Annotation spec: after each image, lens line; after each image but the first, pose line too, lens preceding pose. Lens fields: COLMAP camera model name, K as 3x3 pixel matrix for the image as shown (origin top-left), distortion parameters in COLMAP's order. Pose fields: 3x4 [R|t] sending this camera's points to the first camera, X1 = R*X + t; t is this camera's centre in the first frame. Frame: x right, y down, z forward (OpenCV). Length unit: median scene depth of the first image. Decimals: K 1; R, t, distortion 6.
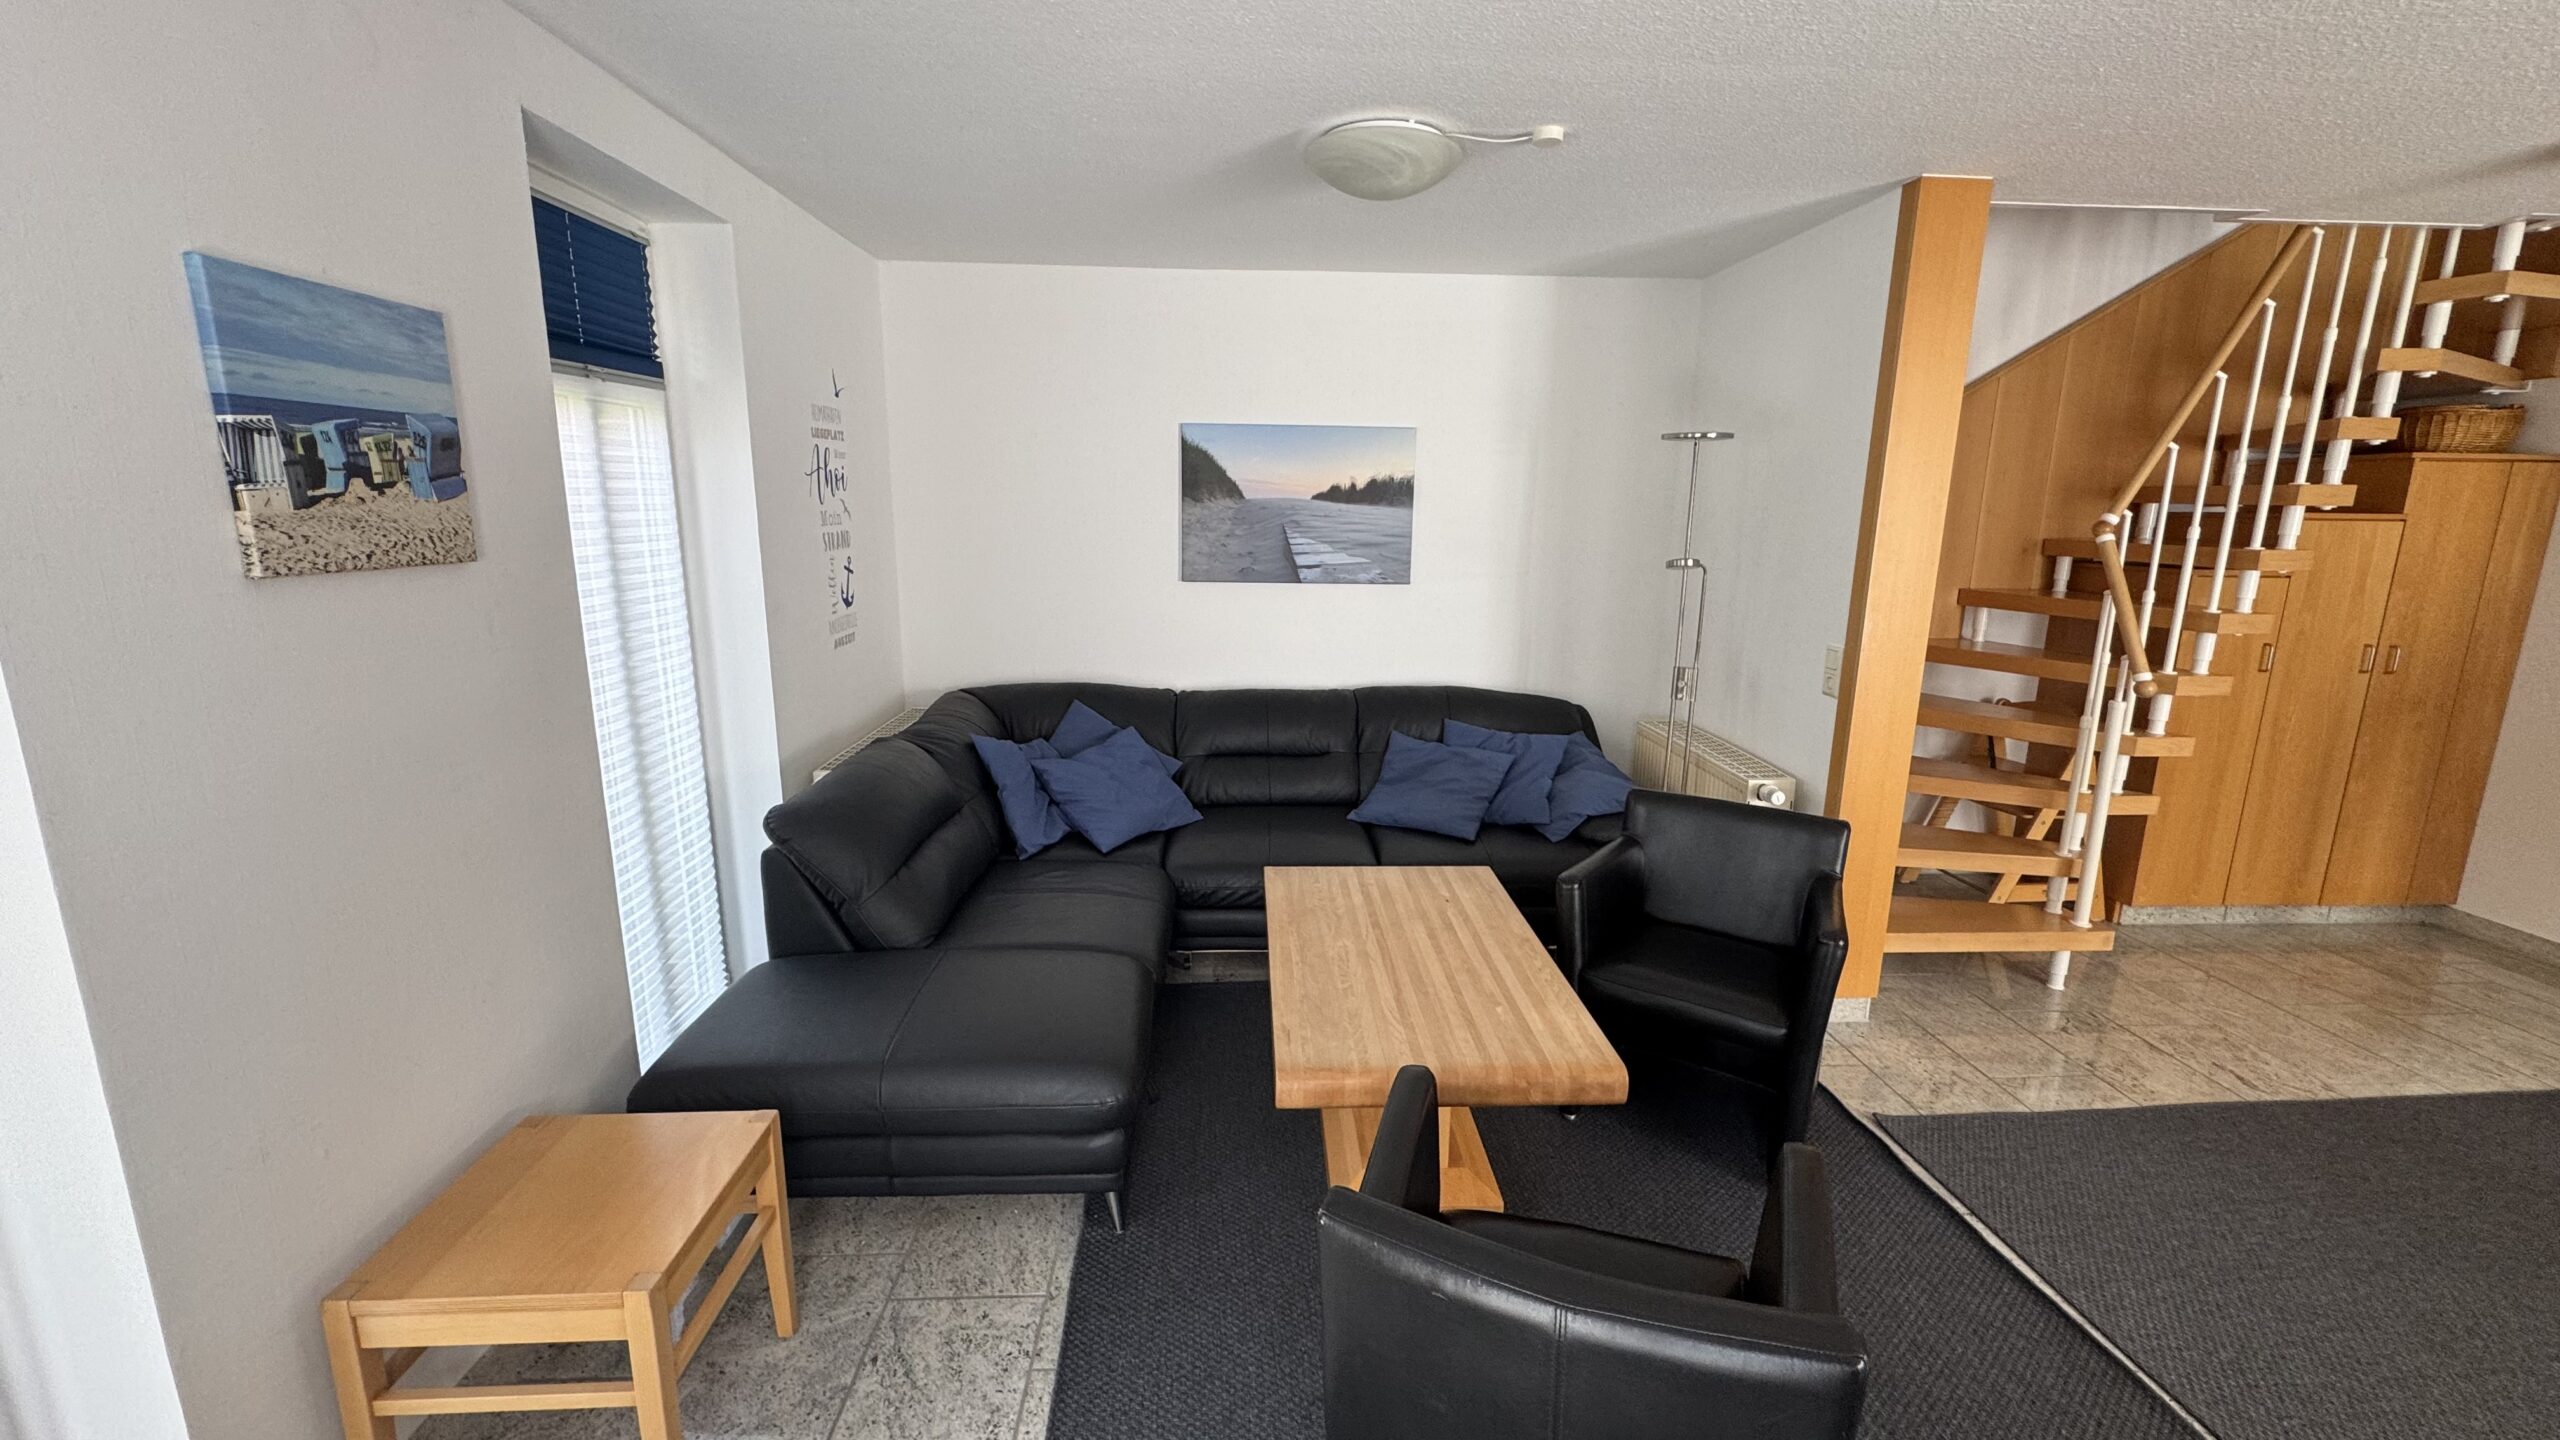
lens RADIAL K [[1020.2, 0, 1276.0], [0, 1020.2, 715.2], [0, 0, 1]] dist [0.000123, -0.000101]
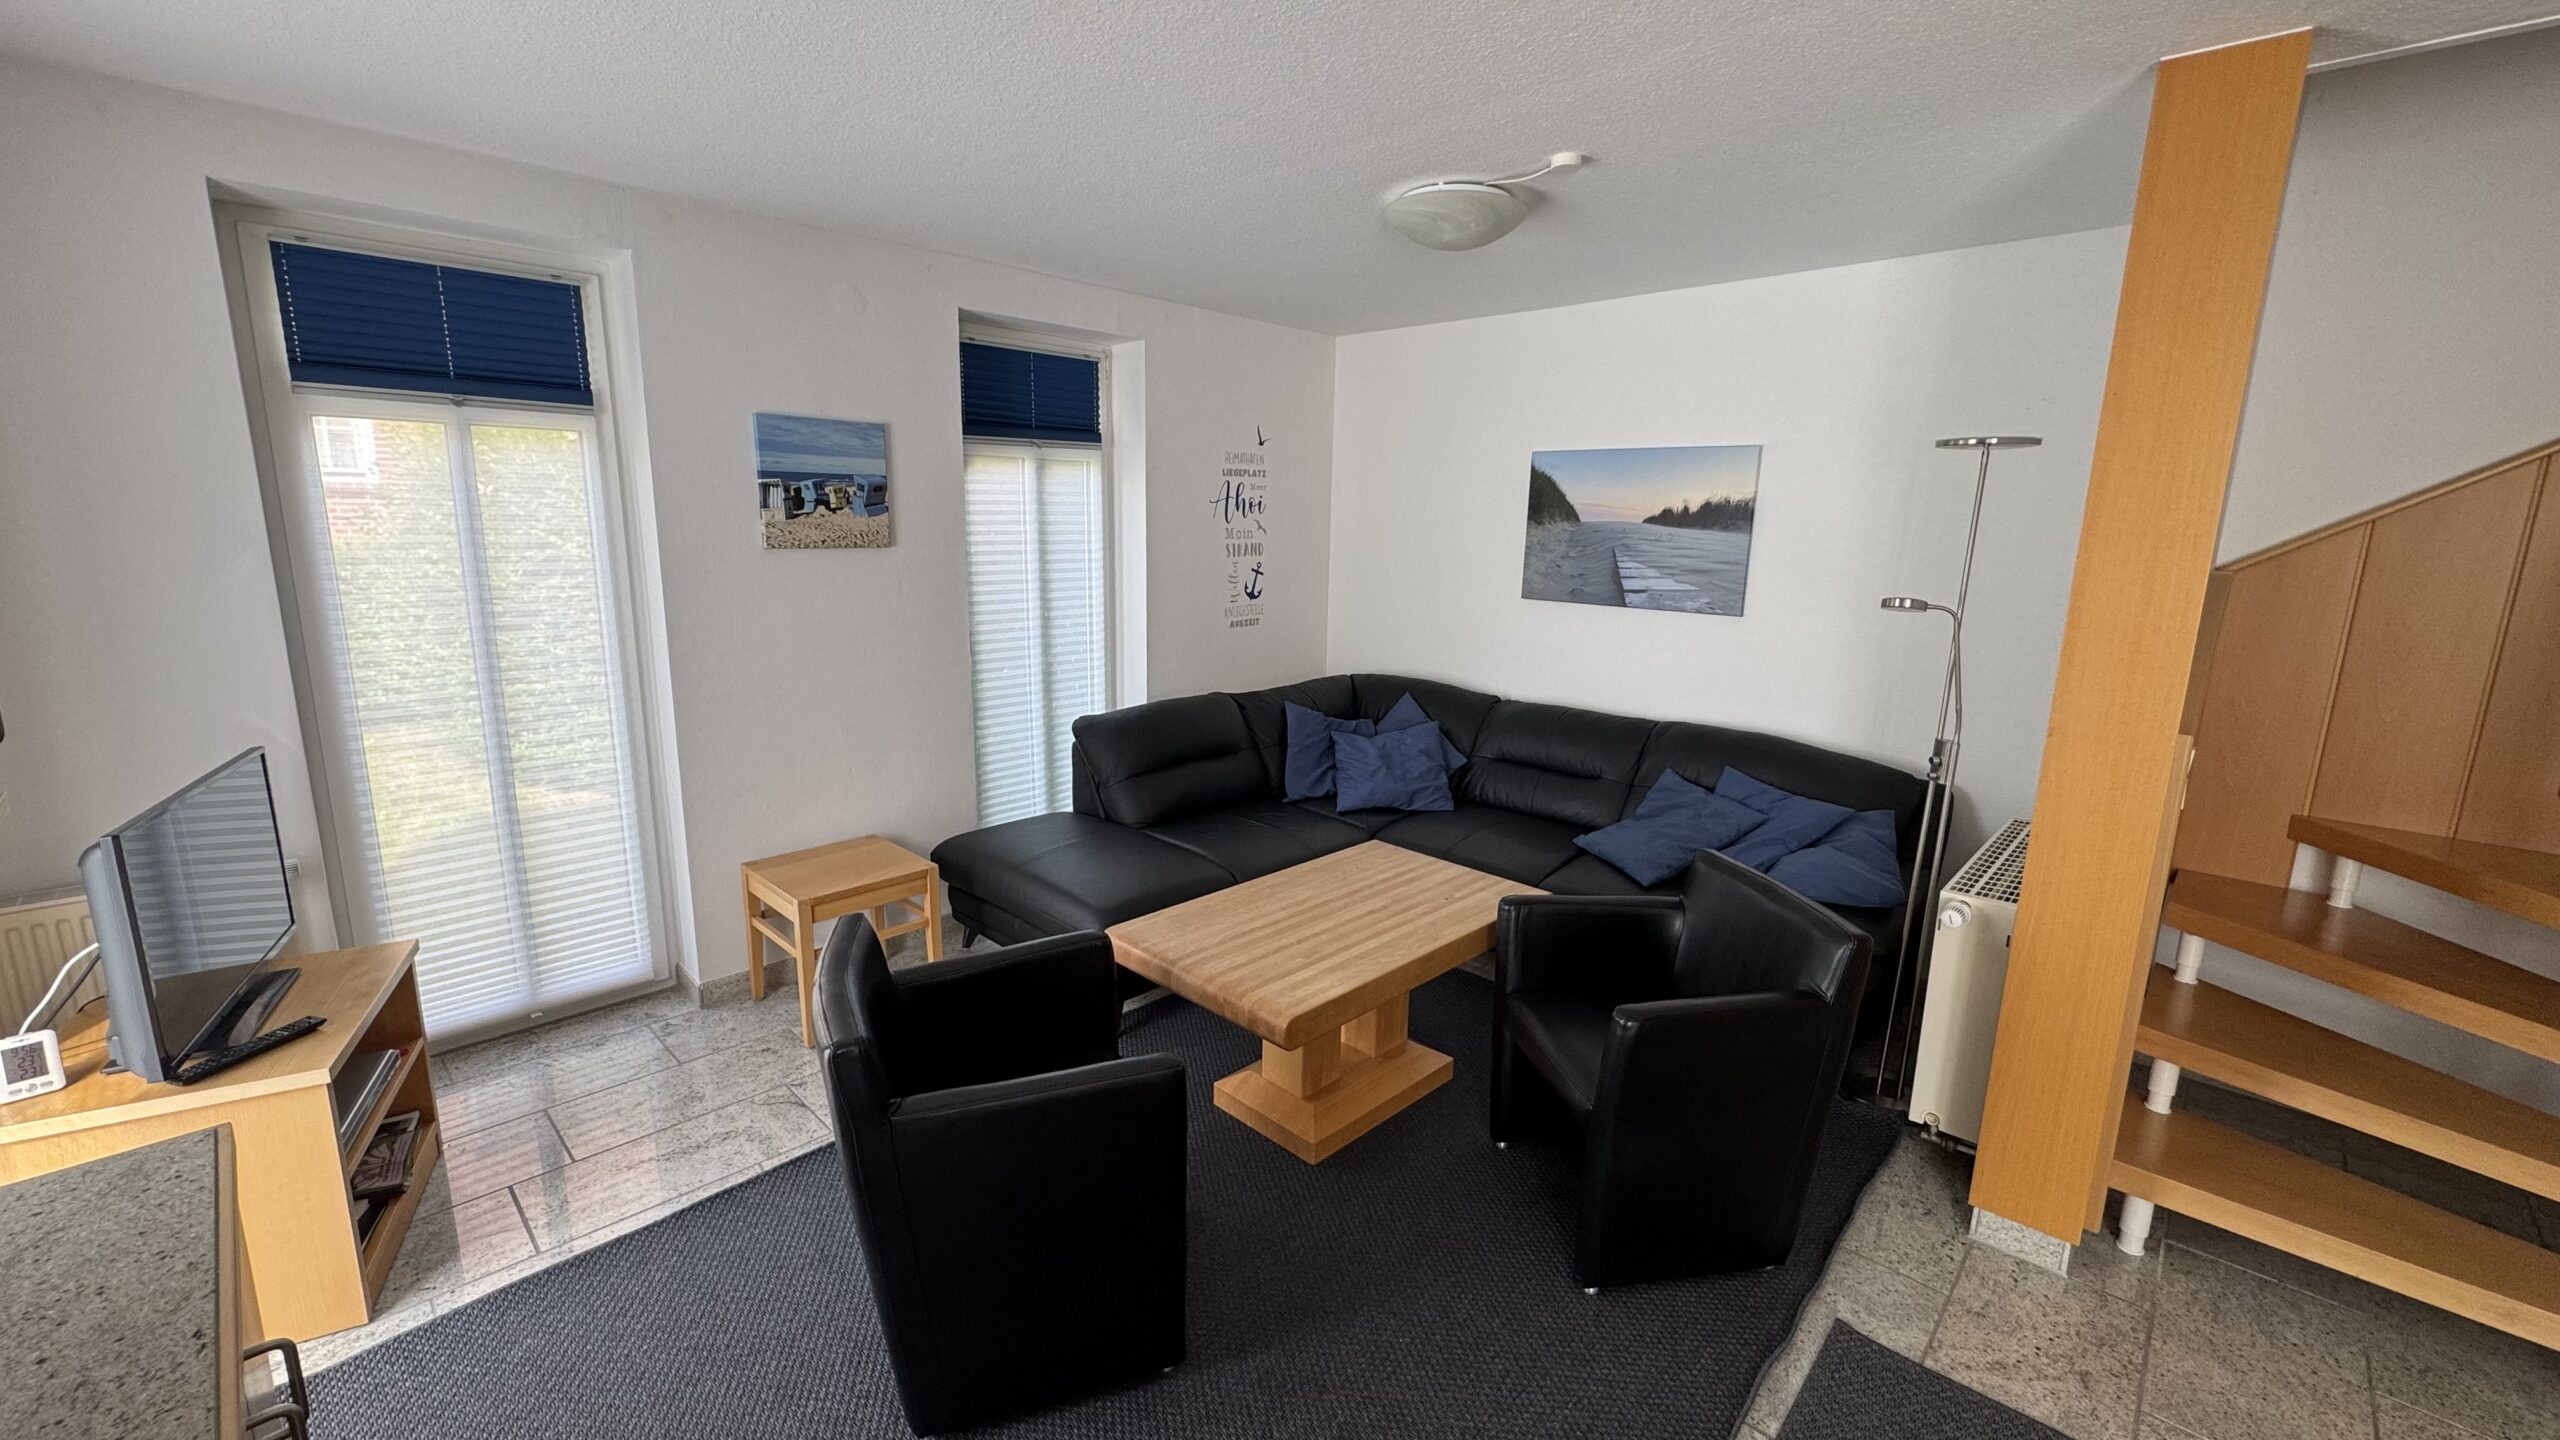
lens RADIAL K [[1020.2, 0, 1279.6], [0, 1020.2, 713.2], [0, 0, 1]] dist [0.000123, -0.000101]
pose [[0.682243, 0.140081, -0.717581, 0.526966], [-0.159714, 0.986324, 0.040695, -0.015457], [0.713468, 0.086844, 0.695285, 0.085300]]
